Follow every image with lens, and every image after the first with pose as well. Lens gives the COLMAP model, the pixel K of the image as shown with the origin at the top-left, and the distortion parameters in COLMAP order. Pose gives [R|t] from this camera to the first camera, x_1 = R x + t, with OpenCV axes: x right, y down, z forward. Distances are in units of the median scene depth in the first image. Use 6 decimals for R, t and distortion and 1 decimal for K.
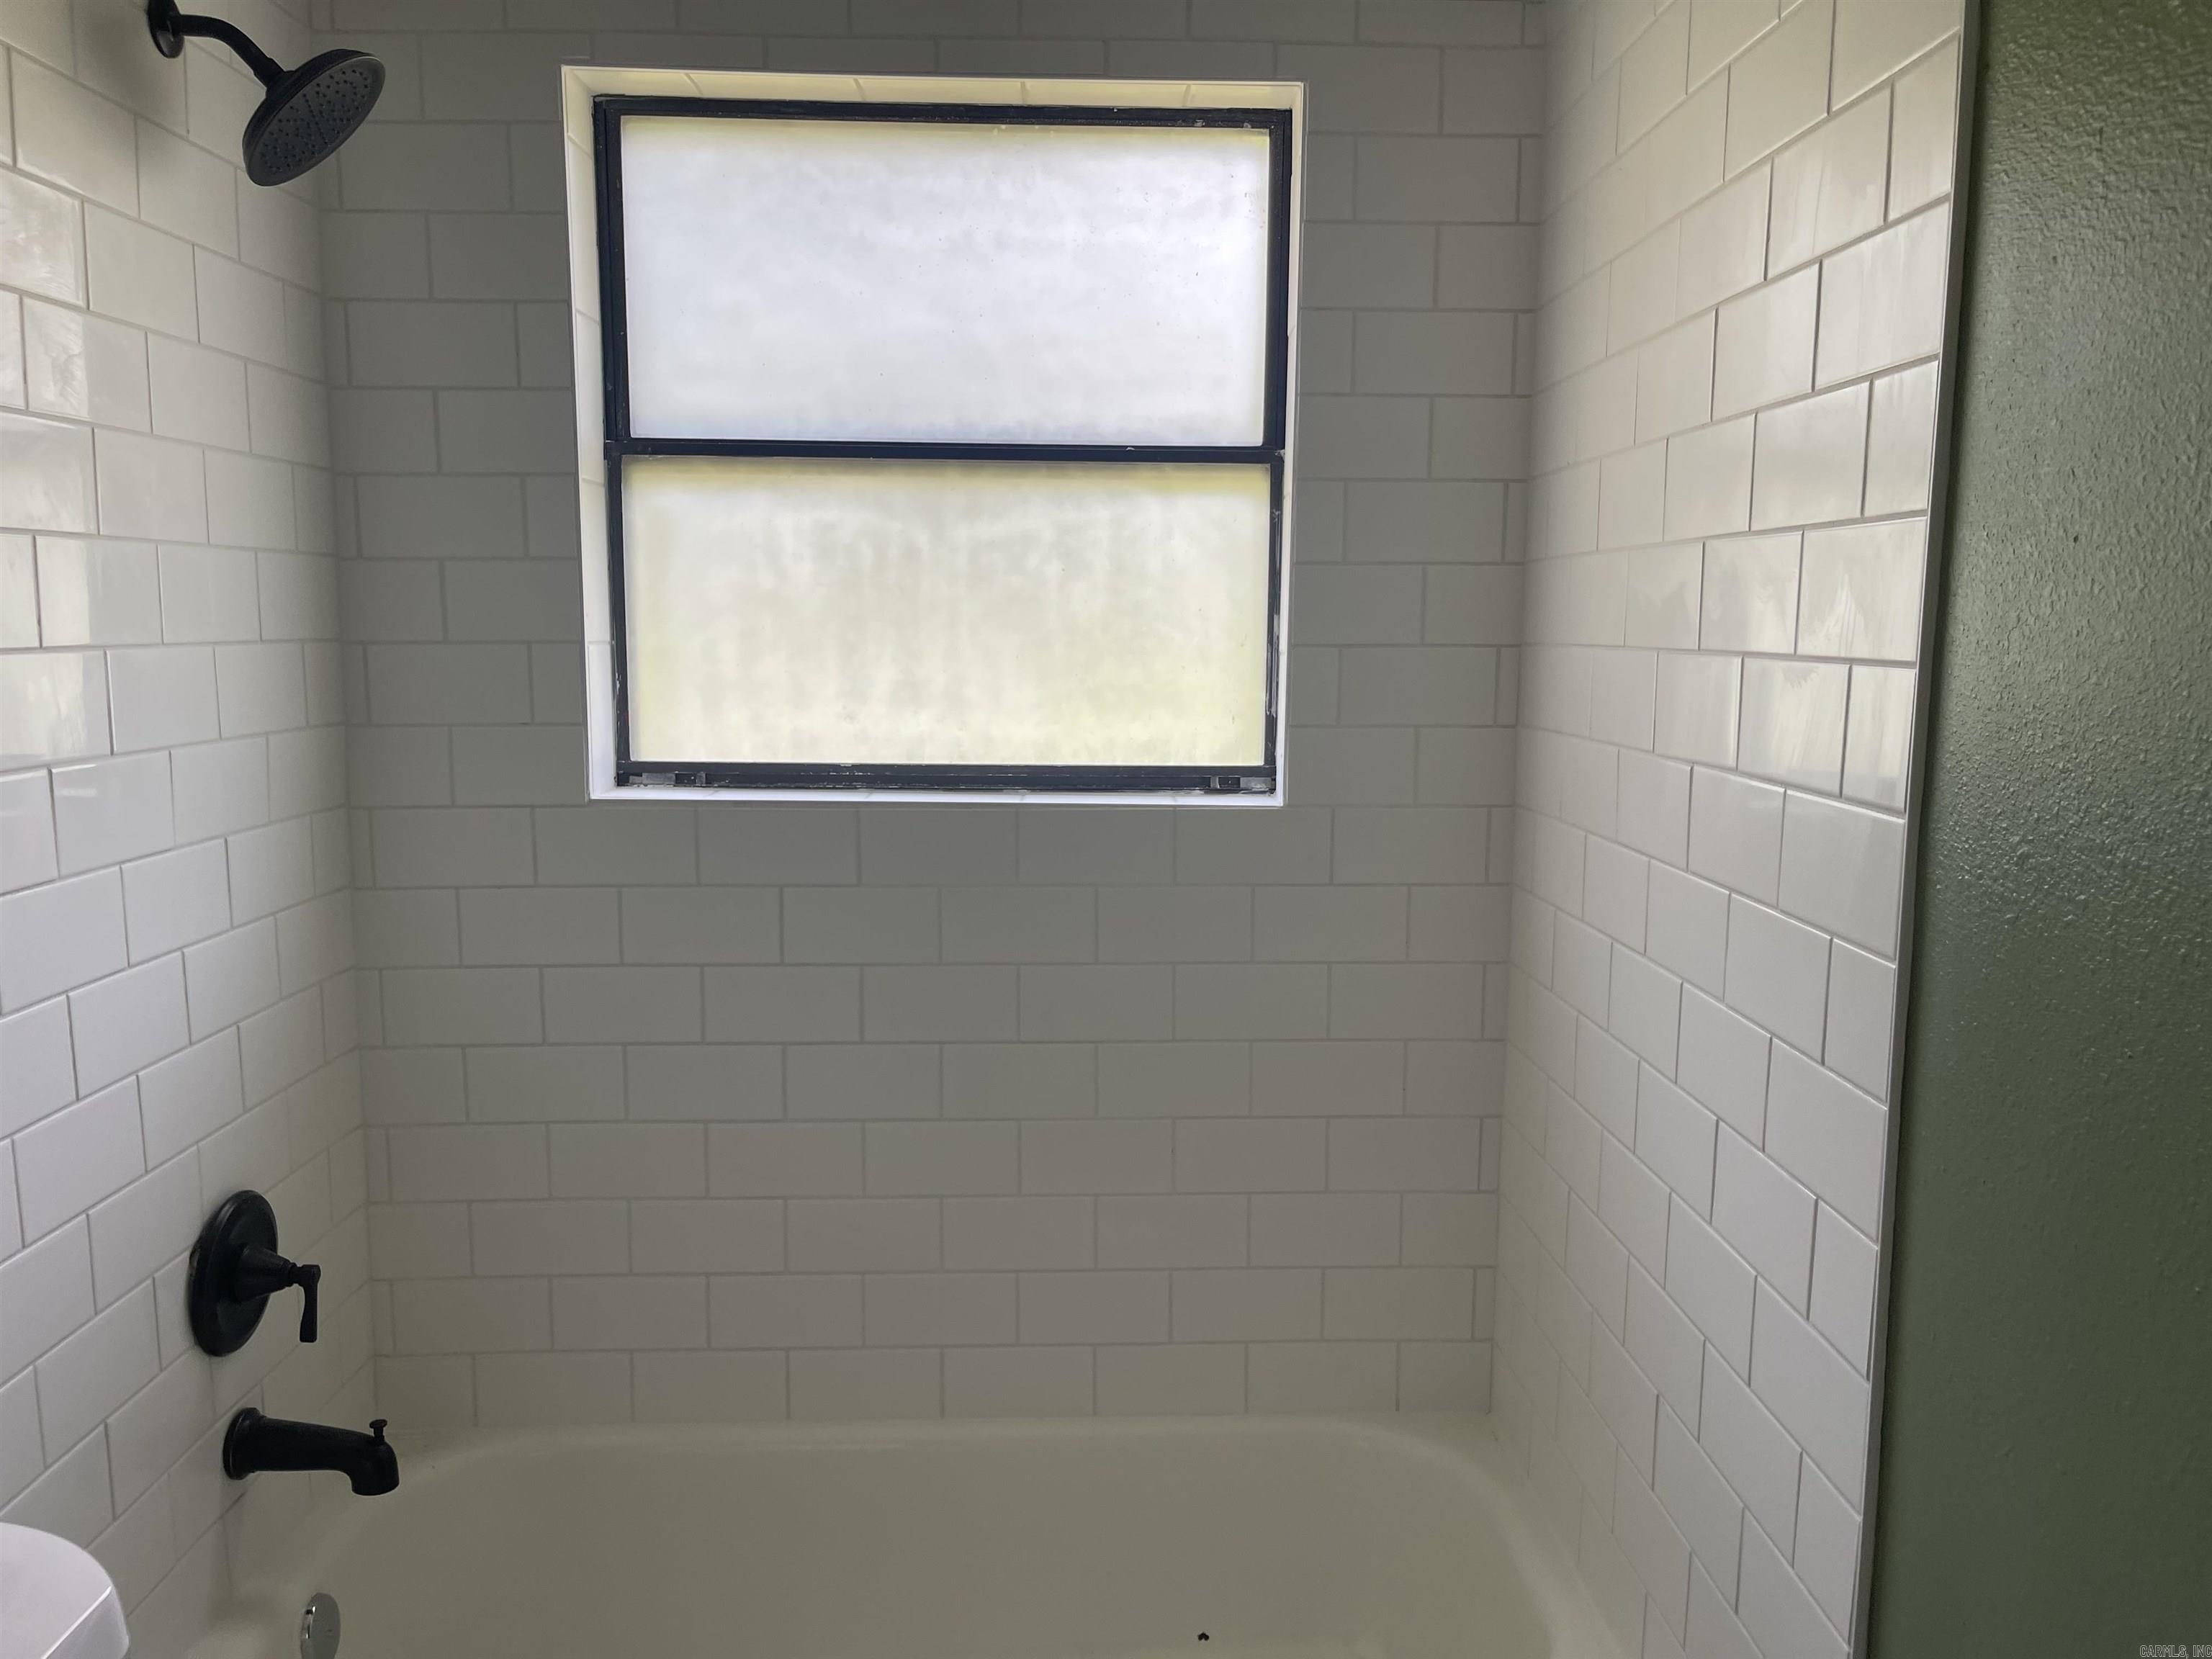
lens RADIAL K [[1672.1, 0, 1127.2], [0, 1672.1, 833.1], [0, 0, 1]] dist [0.068589, -0.096343]
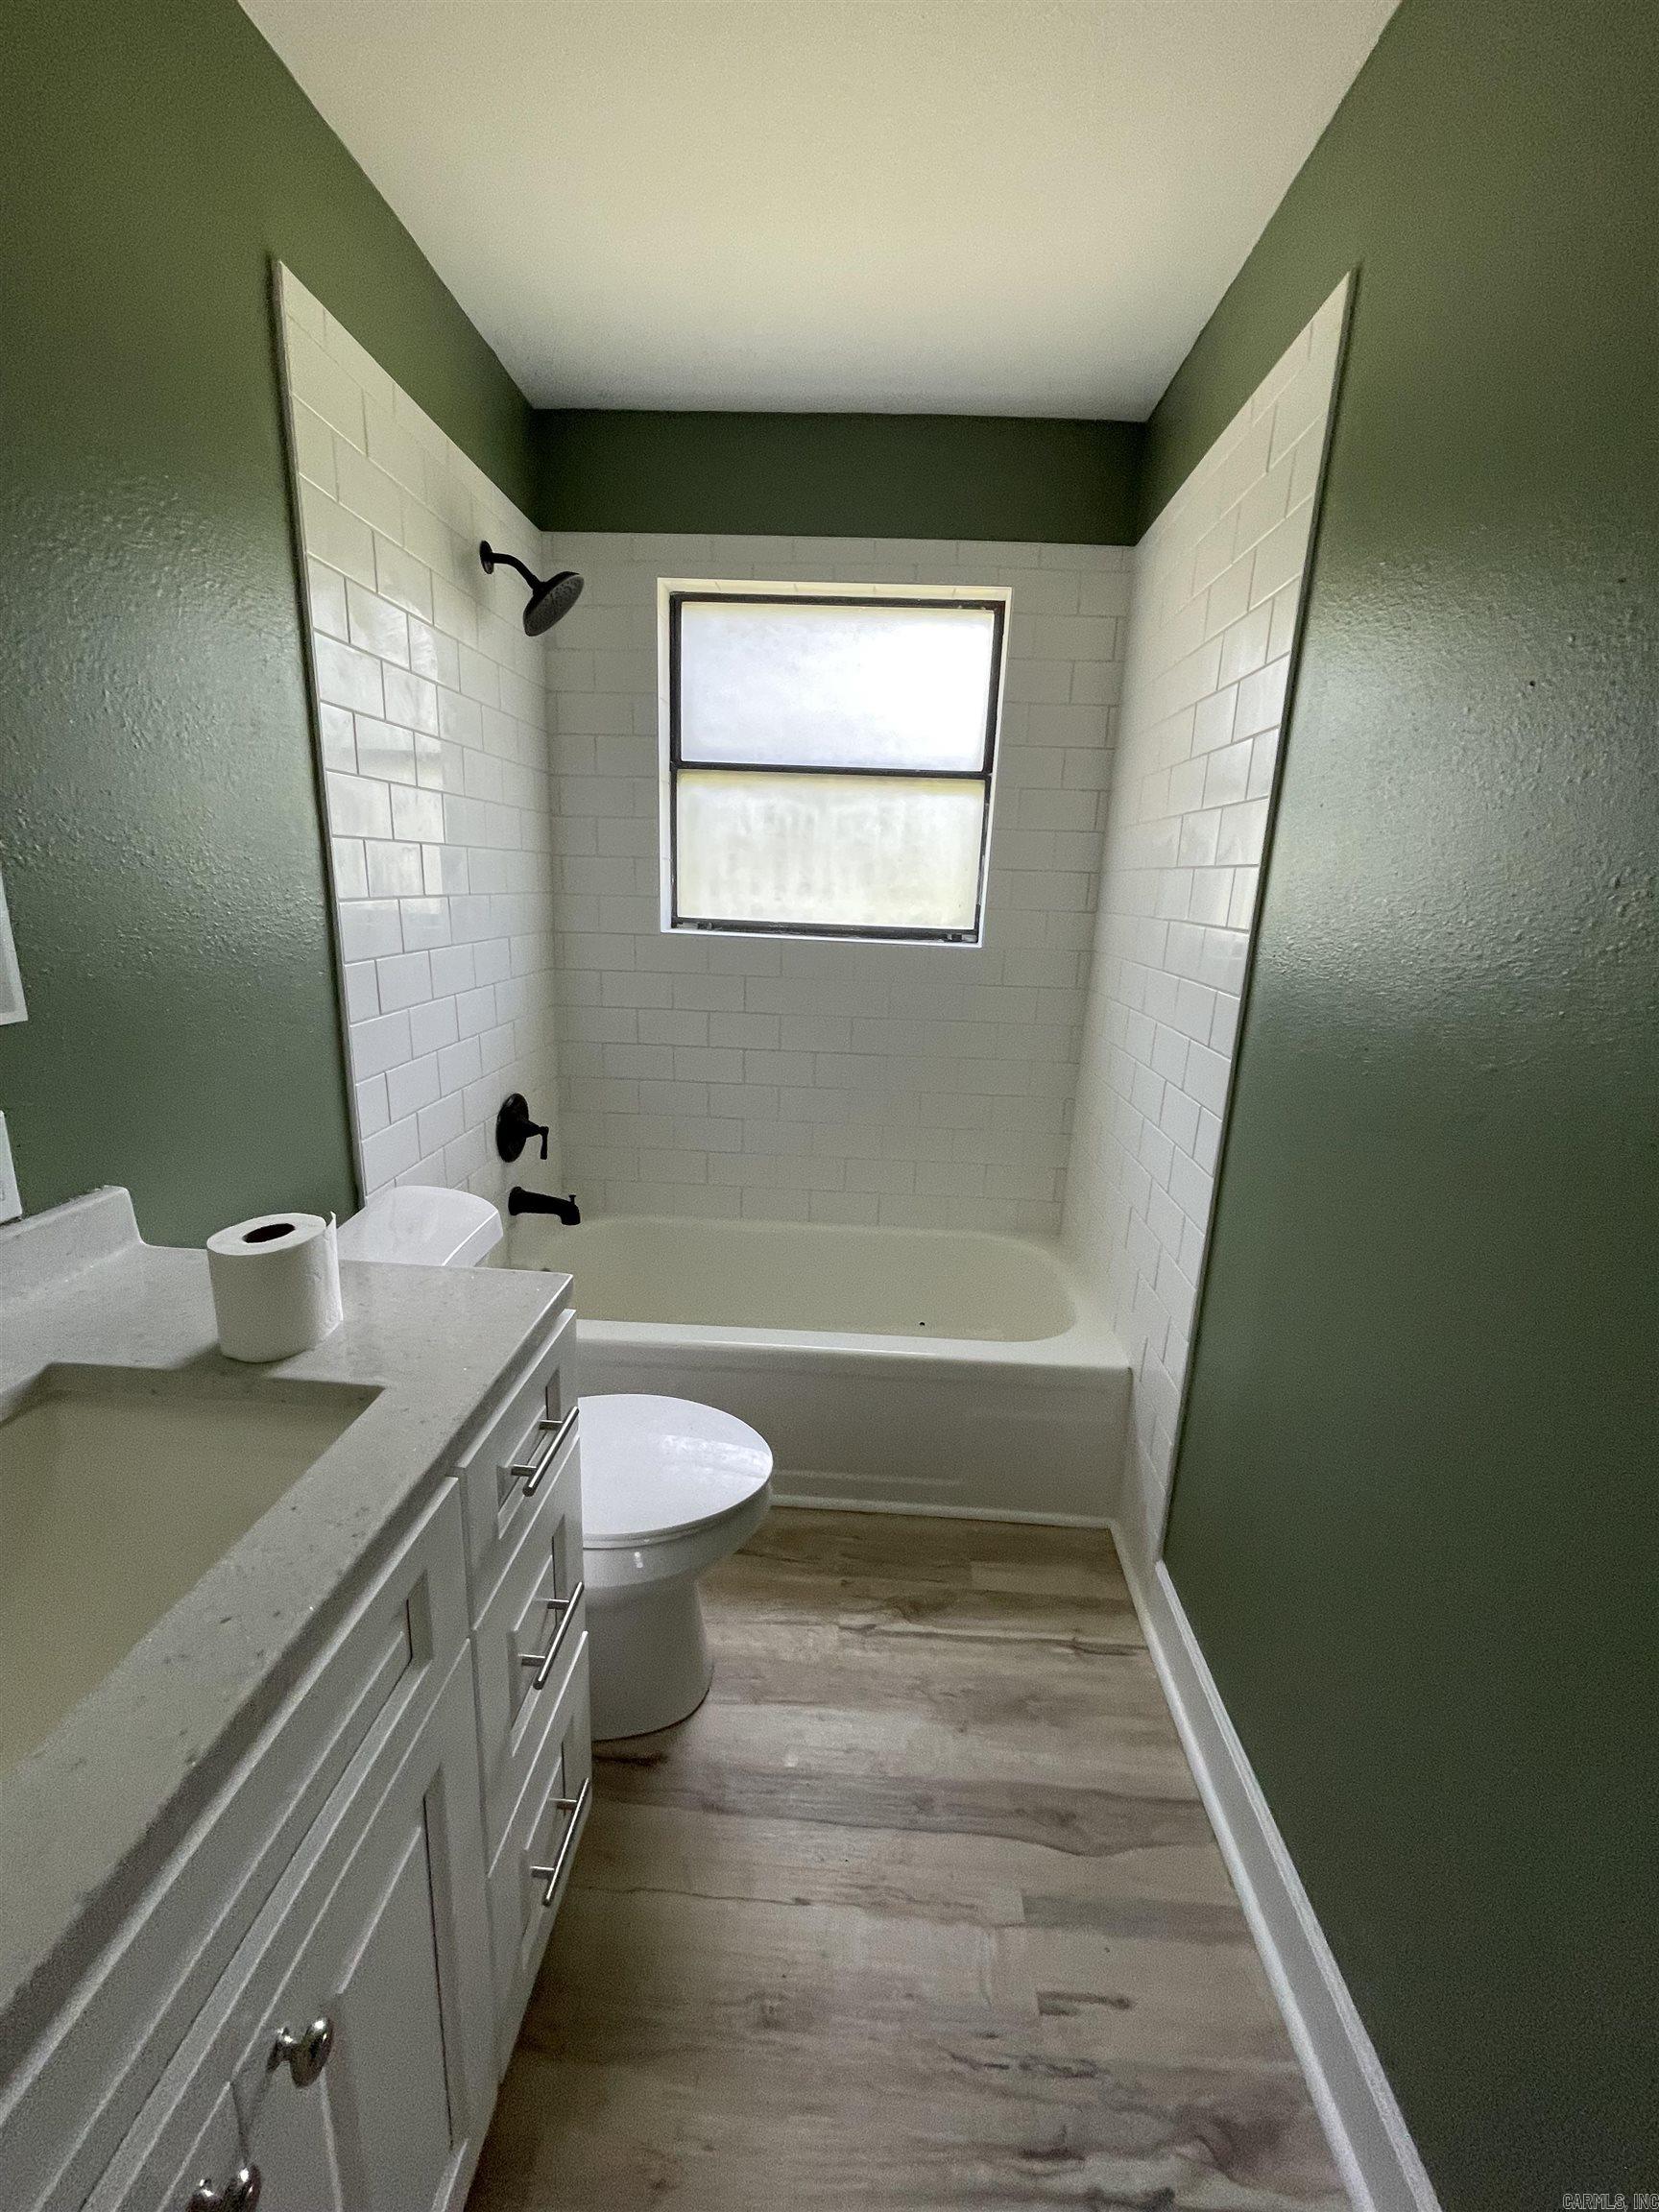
lens RADIAL K [[892.2, 0, 827.5], [0, 892.2, 1102.1], [0, 0, 1]] dist [-0.003793, 0.002236]
pose [[0.995933, 0.050335, -0.074723, -0.005851], [-0.041382, 0.992284, 0.116875, 0.053545], [0.080029, -0.113307, 0.990332, -0.148705]]
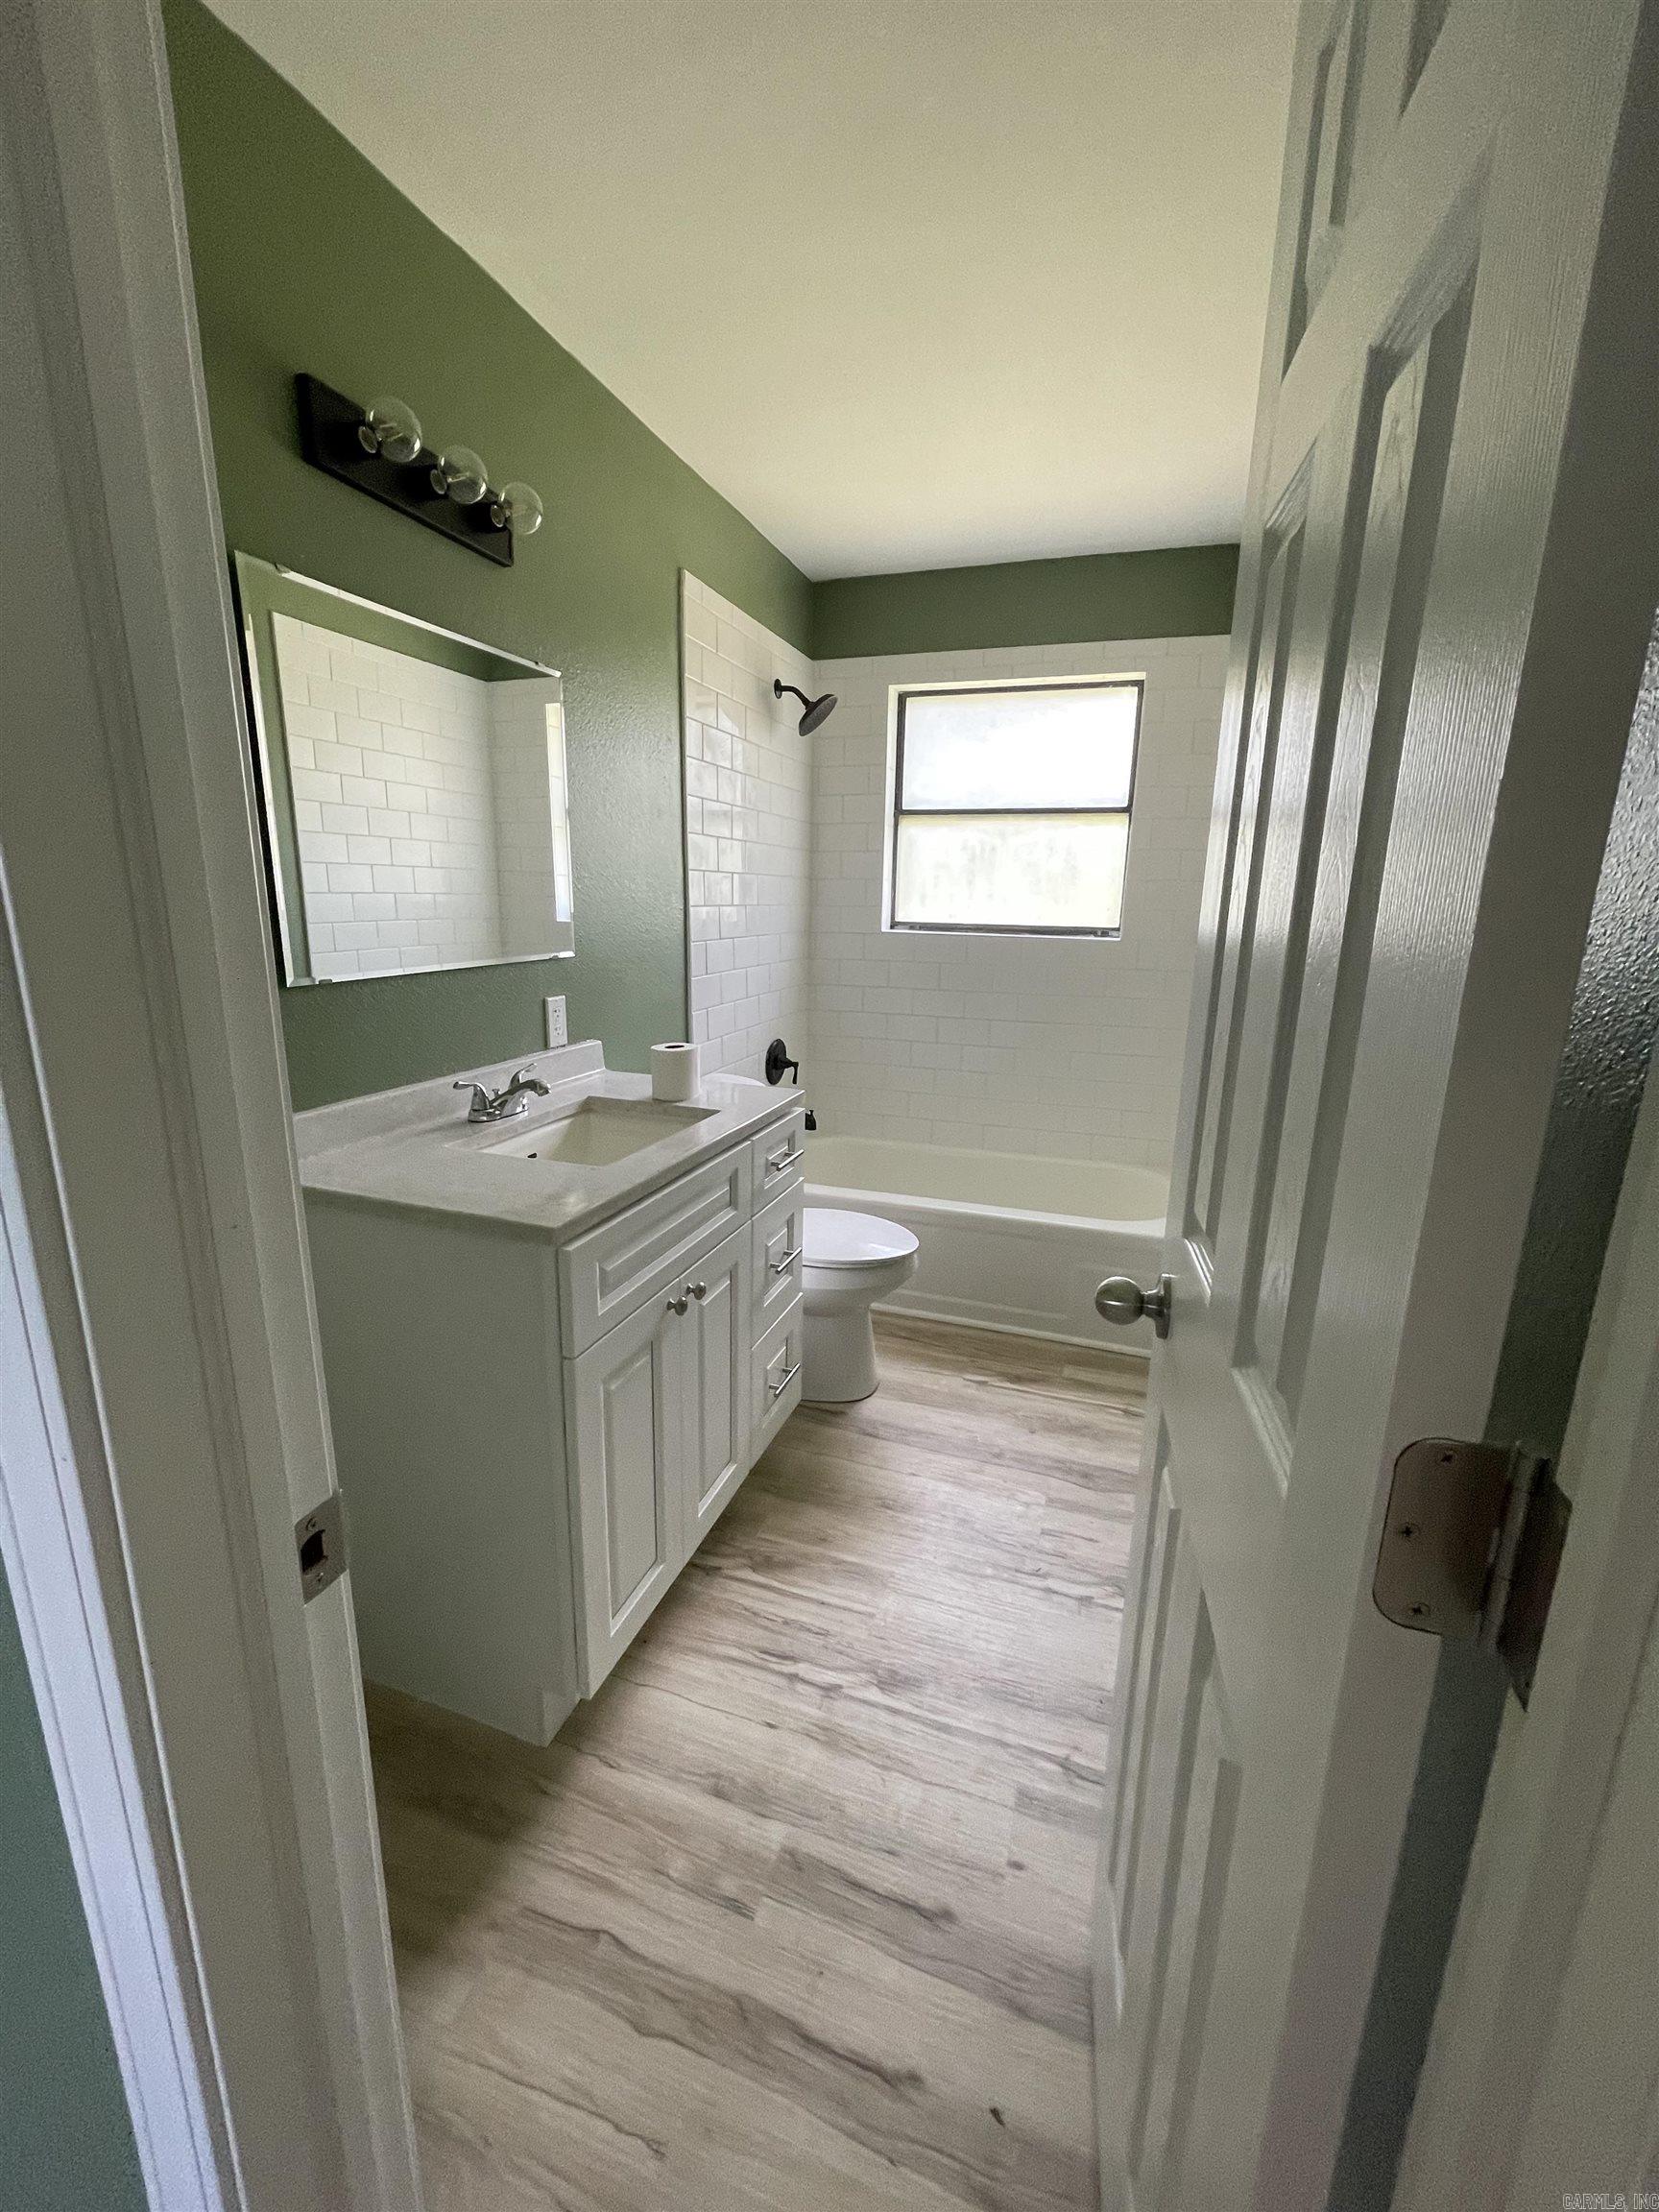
lens RADIAL K [[892.2, 0, 829.8], [0, 892.2, 1105.0], [0, 0, 1]] dist [-0.003793, 0.002236]
pose [[0.934935, 0.090965, -0.342961, 0.173899], [-0.056498, 0.992412, 0.109204, 0.119494], [0.350292, -0.082722, 0.932980, -0.559528]]
